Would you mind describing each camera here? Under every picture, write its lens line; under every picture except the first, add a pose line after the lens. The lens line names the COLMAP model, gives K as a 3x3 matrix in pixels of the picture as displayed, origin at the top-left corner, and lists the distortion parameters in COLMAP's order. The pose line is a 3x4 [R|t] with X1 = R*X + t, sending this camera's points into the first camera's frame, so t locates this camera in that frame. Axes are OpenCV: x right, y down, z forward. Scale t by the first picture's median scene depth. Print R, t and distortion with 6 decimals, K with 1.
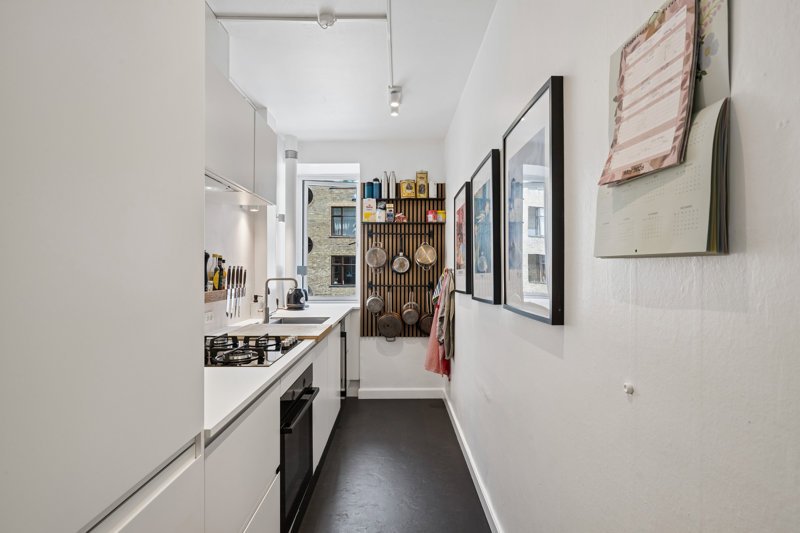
lens RADIAL K [[386.6, 0, 400.0], [0, 386.6, 266.5], [0, 0, 1]] dist [0.000500, -0.000322]
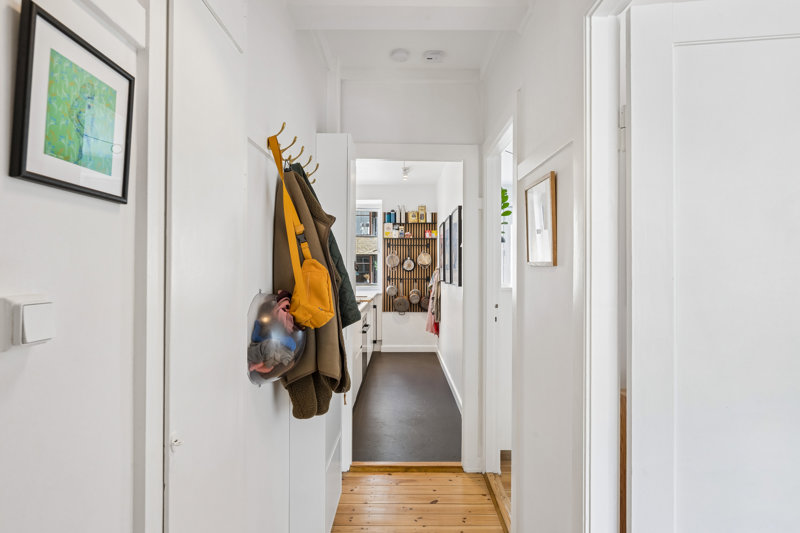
lens RADIAL K [[461.0, 0, 400.0], [0, 461.0, 266.5], [0, 0, 1]] dist [0.000044, -0.000007]
pose [[0.999871, -0.003134, -0.015751, -0.003131], [0.003216, 0.999981, 0.005203, -0.009402], [0.015735, -0.005253, 0.999862, -0.872236]]
